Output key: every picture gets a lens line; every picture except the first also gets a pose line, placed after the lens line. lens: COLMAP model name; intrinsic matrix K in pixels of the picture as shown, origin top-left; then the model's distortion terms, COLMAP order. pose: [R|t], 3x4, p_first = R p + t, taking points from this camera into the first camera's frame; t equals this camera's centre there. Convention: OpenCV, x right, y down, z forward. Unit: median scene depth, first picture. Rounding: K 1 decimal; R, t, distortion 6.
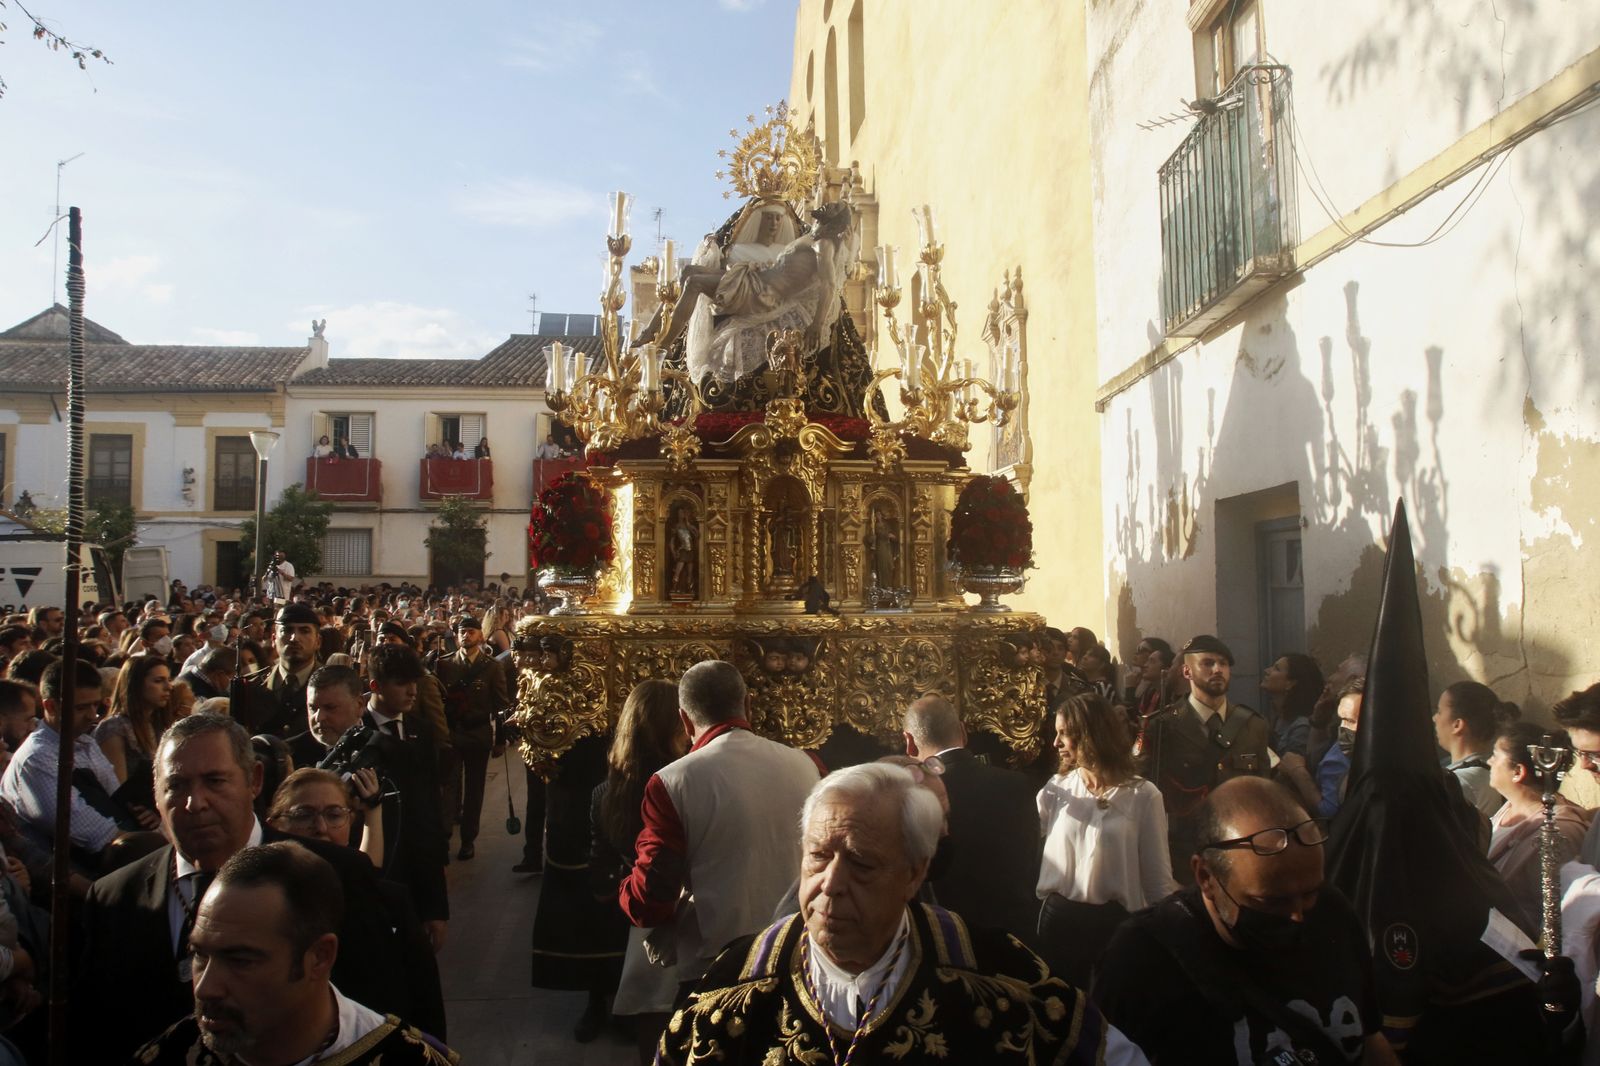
lens RADIAL K [[1449.3, 0, 800.0], [0, 1449.3, 533.0], [0, 0, 1]] dist [-0.103416, -0.000570]
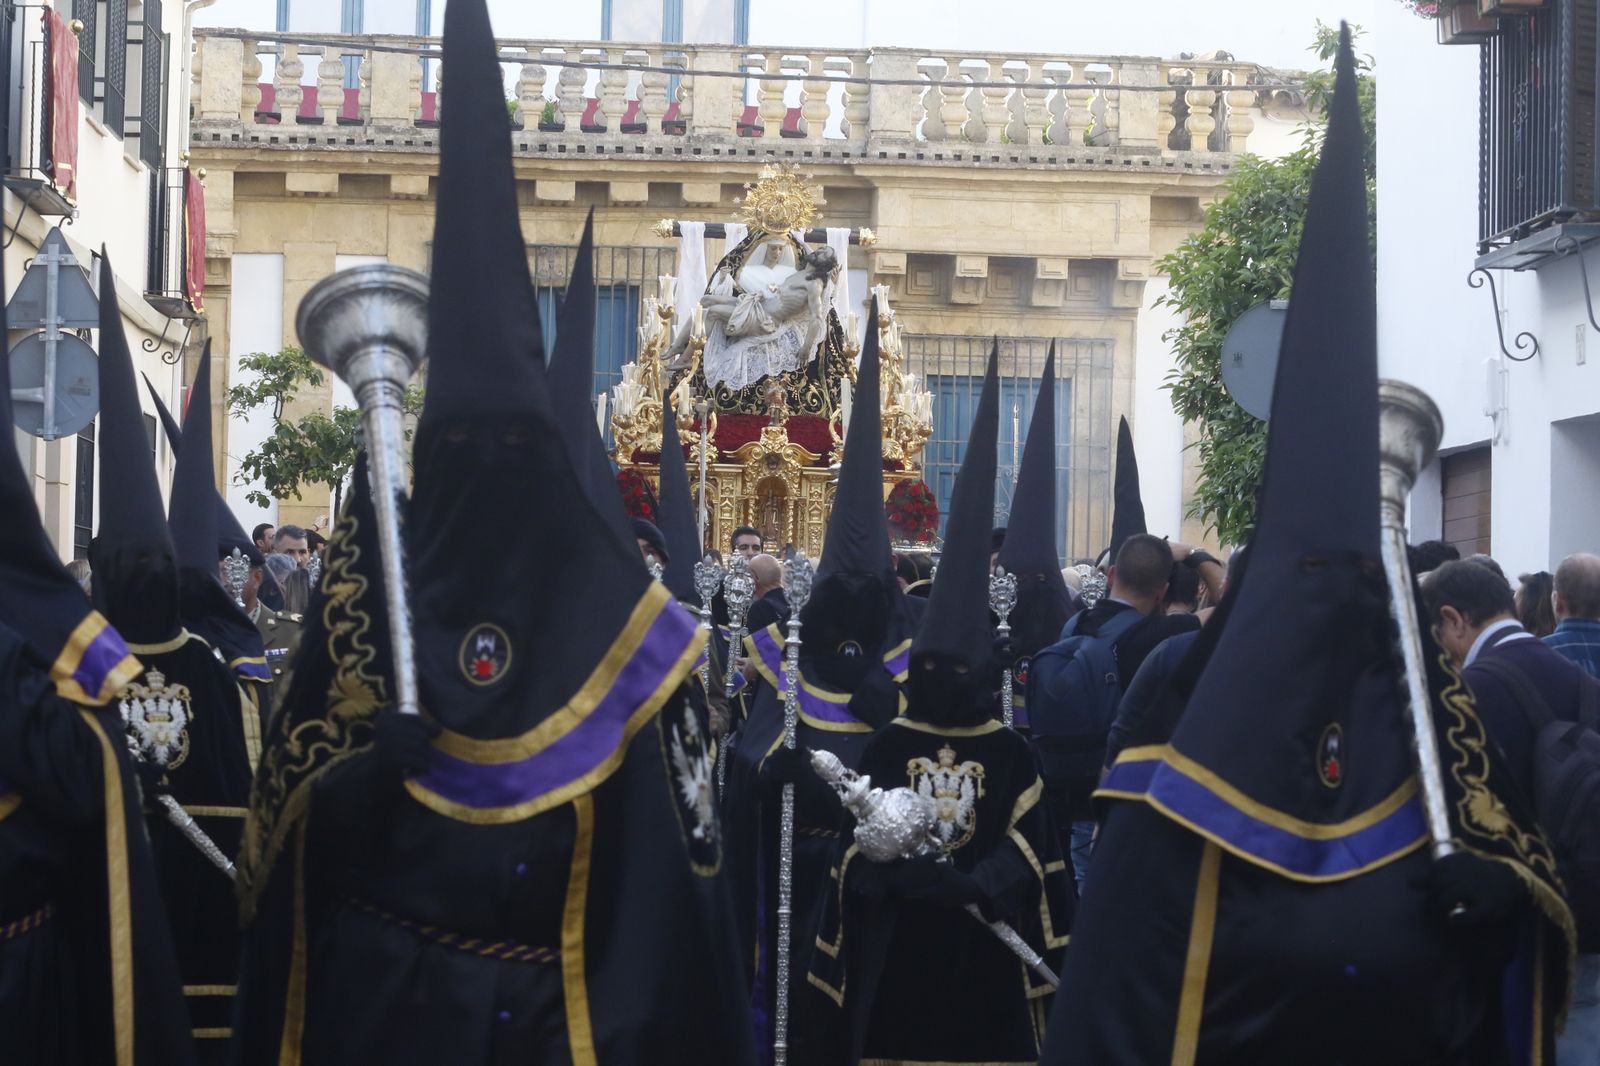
lens RADIAL K [[3607.2, 0, 800.0], [0, 3607.2, 533.0], [0, 0, 1]] dist [-0.063087, -0.021792]
pose [[0.999182, 0.033558, -0.022579, 0.101490], [-0.032830, 0.998952, 0.031879, -0.097569], [0.023625, -0.031112, 0.999237, -2.667762]]
